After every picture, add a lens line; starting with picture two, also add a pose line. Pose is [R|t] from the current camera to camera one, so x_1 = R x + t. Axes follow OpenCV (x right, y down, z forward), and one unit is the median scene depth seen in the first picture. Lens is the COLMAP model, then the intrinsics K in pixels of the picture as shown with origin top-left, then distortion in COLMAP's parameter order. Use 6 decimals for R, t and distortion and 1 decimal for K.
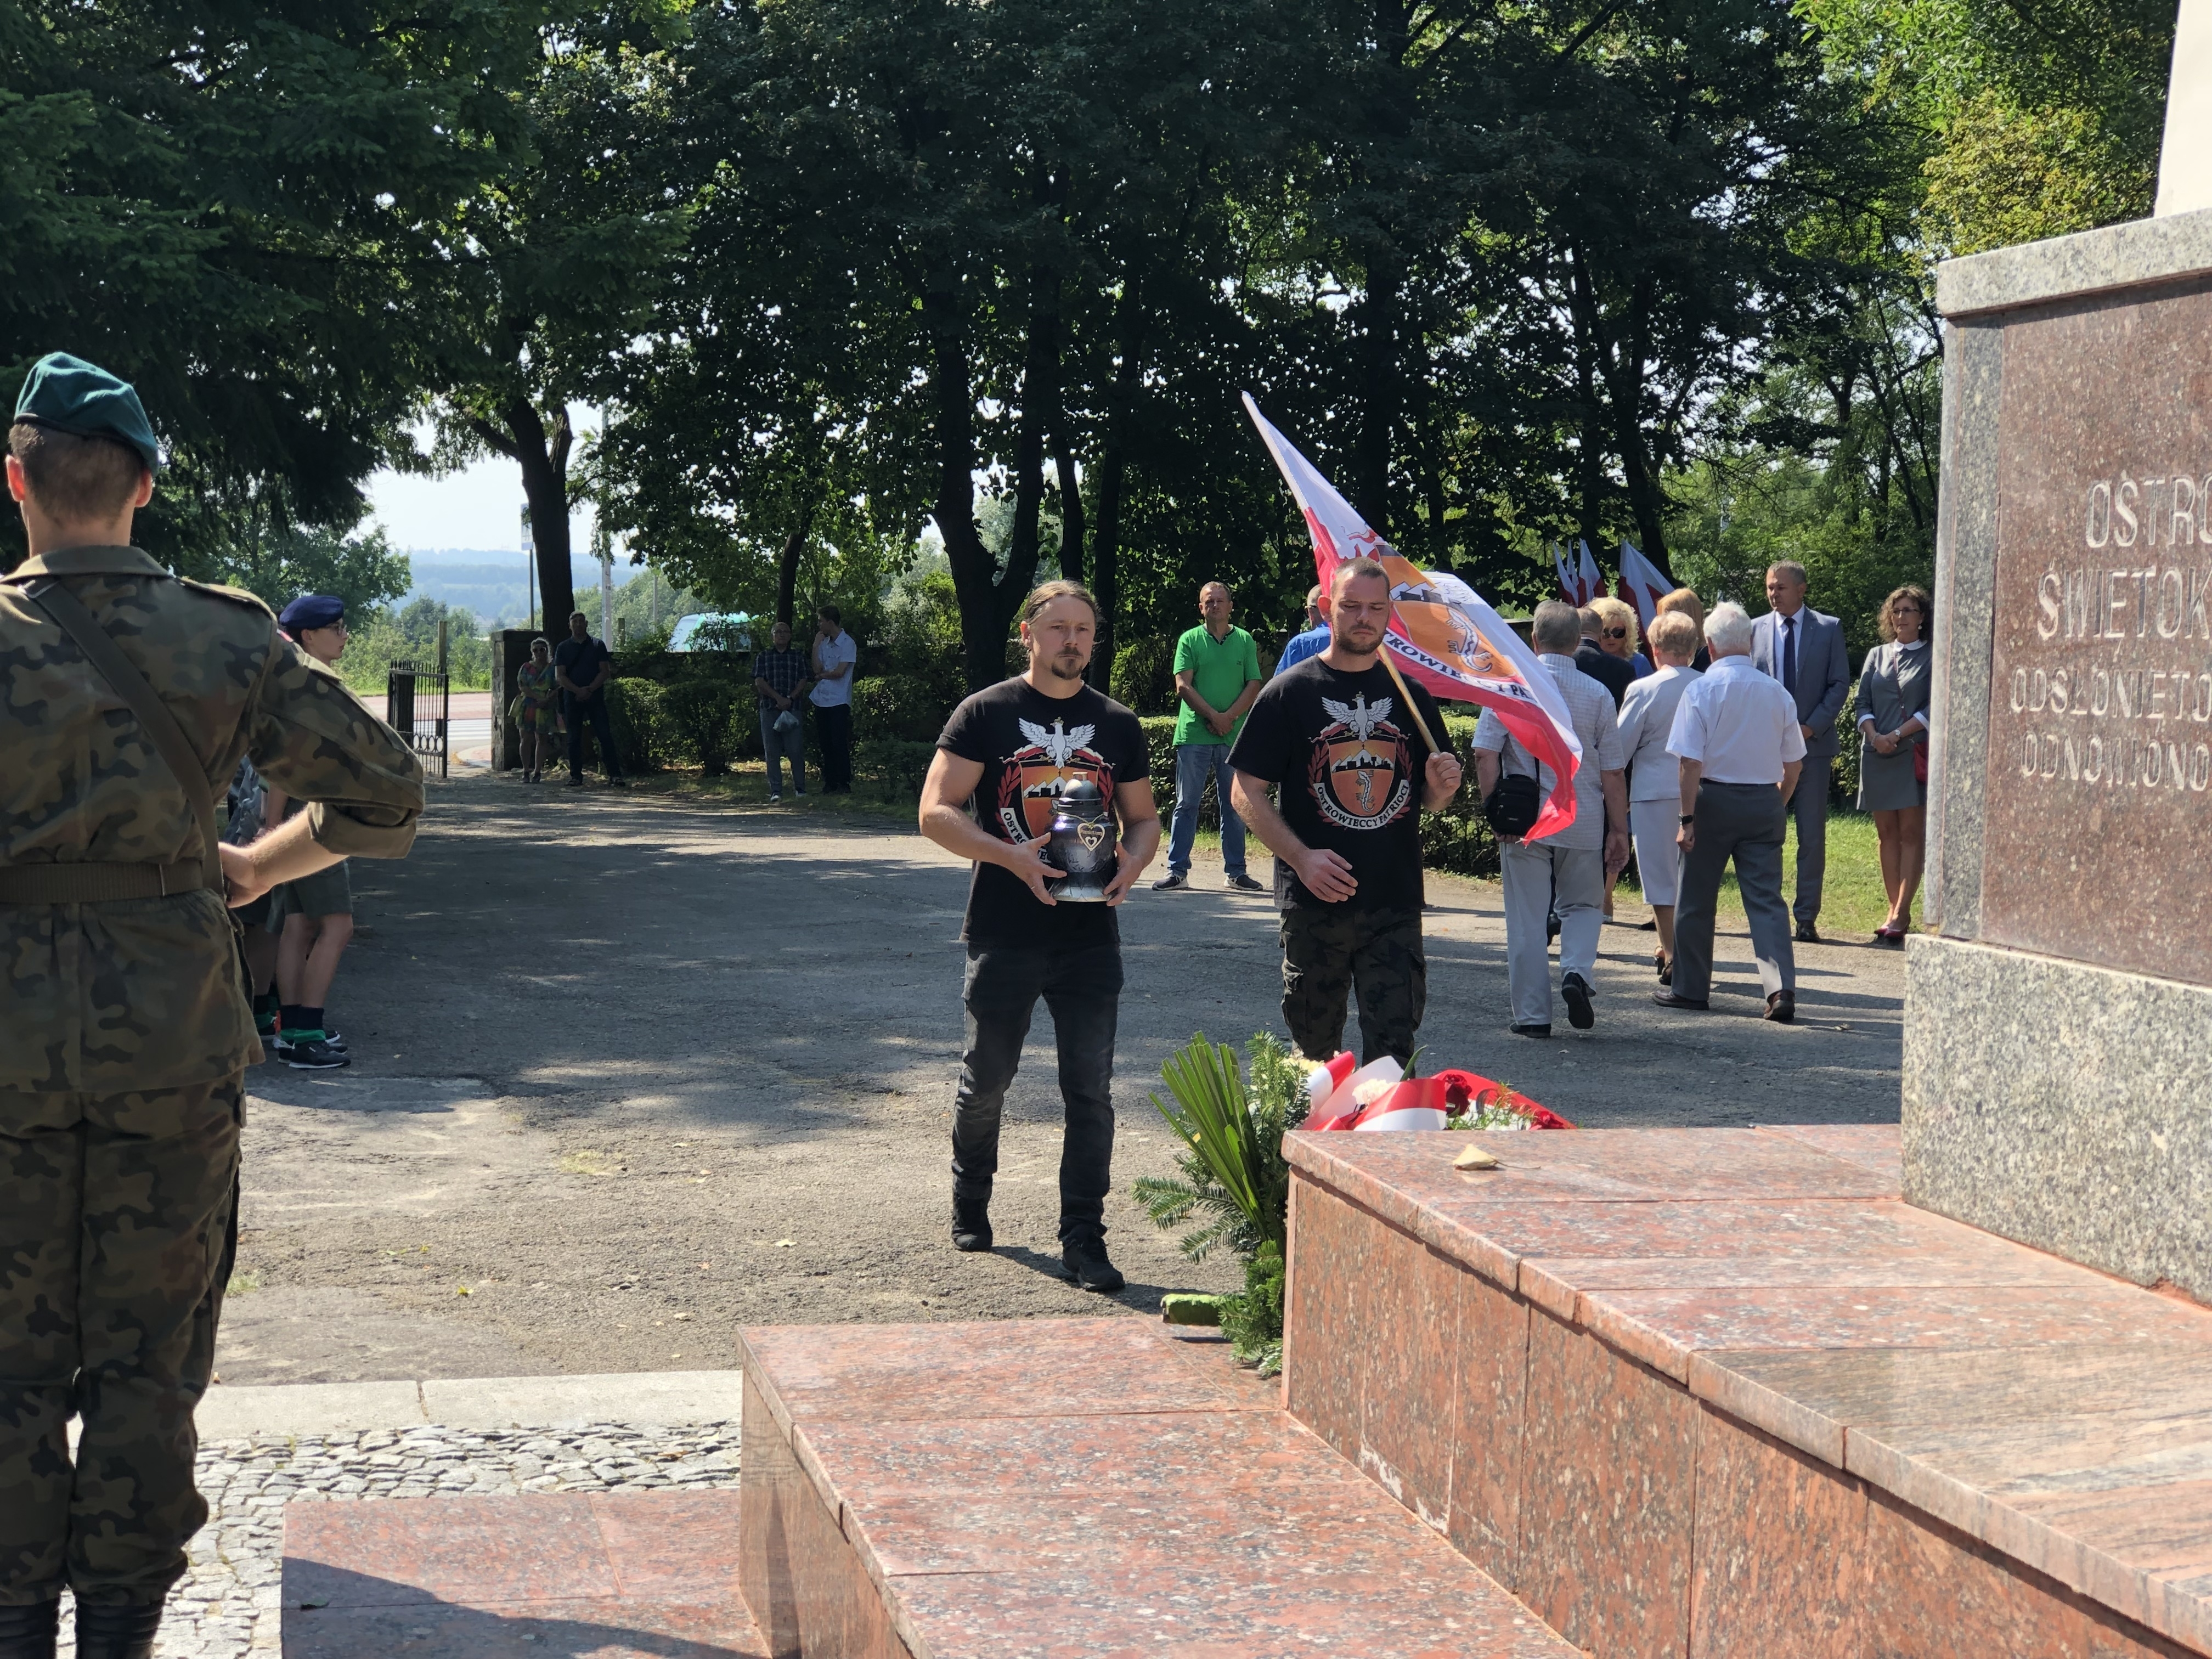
lens RADIAL K [[3675.0, 0, 1089.9], [0, 3675.0, 830.4], [0, 0, 1]] dist [0.045928, 0.000000]
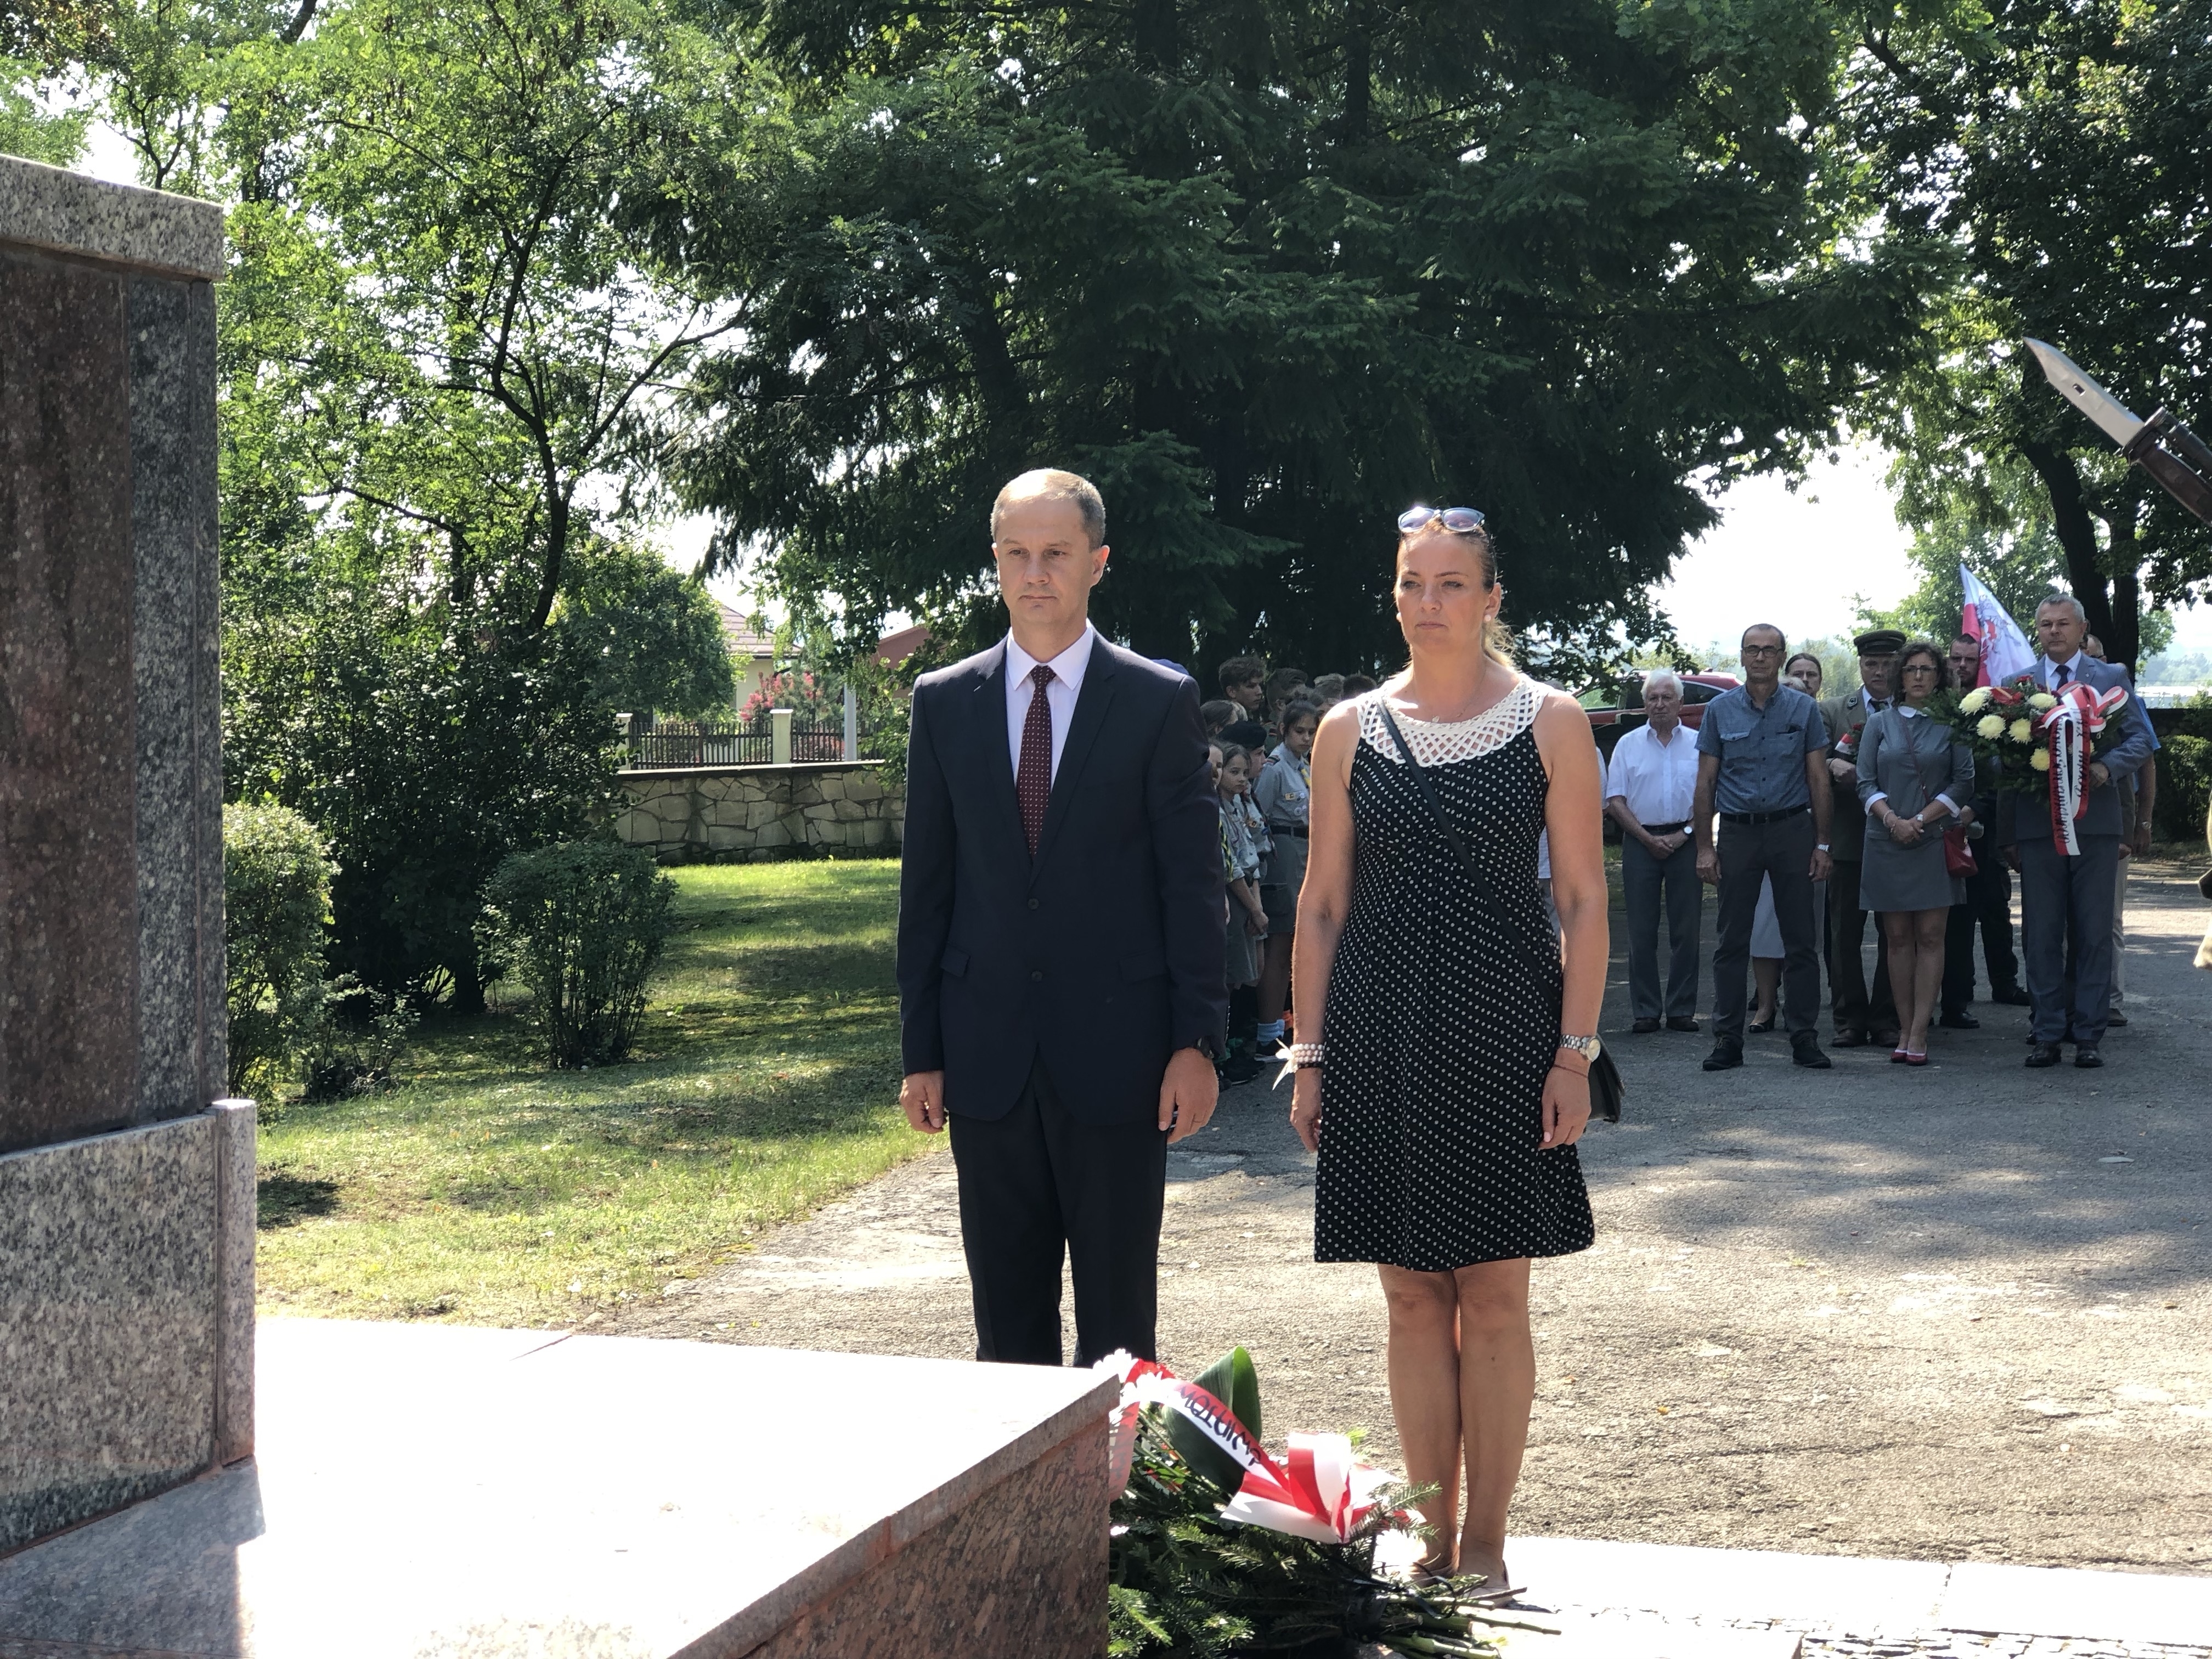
lens RADIAL K [[3675.0, 0, 1094.7], [0, 3675.0, 859.3], [0, 0, 1]] dist [0.045928, 0.000000]
pose [[0.873829, 0.009292, -0.486145, 0.295887], [-0.013442, 0.999897, -0.005051, -0.005086], [0.486048, 0.010949, 0.873864, 0.143163]]
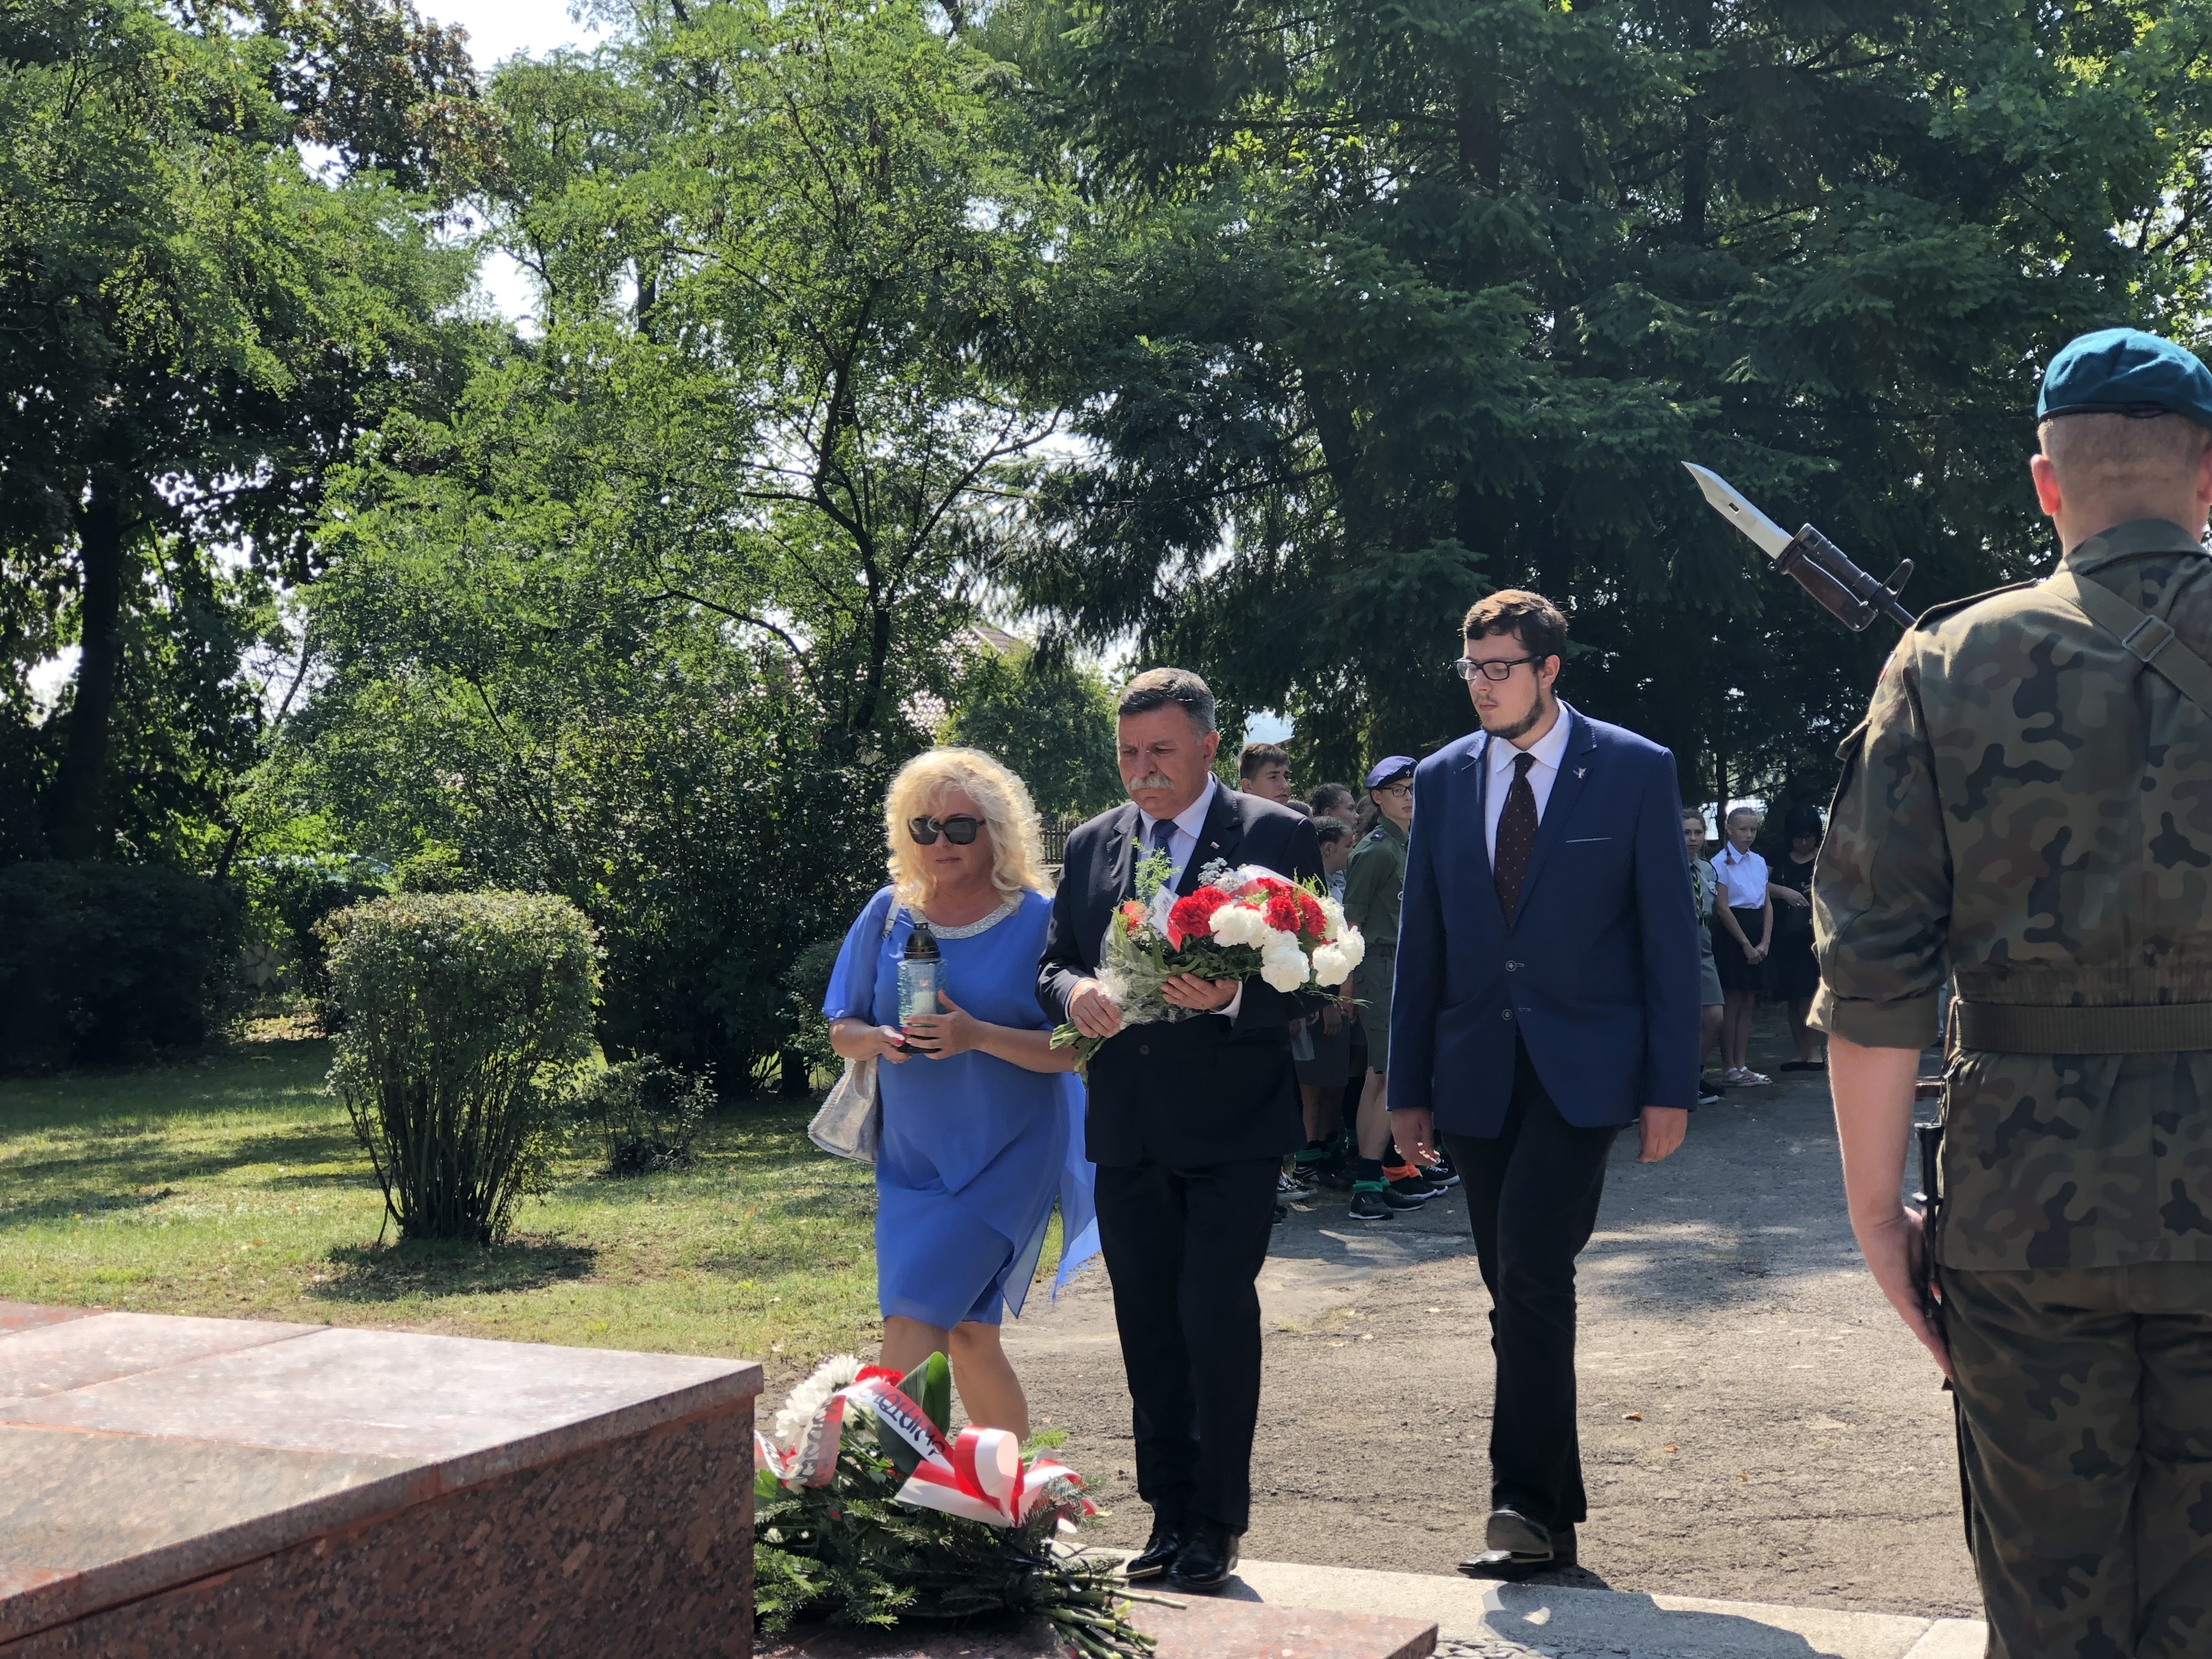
lens RADIAL K [[3675.0, 0, 1114.2], [0, 3675.0, 808.1], [0, 0, 1]] dist [0.045928, 0.000000]
pose [[0.812945, -0.010255, -0.582251, 0.366242], [-0.018734, 0.998867, -0.043749, -0.002970], [0.582040, 0.046473, 0.811831, 0.142254]]
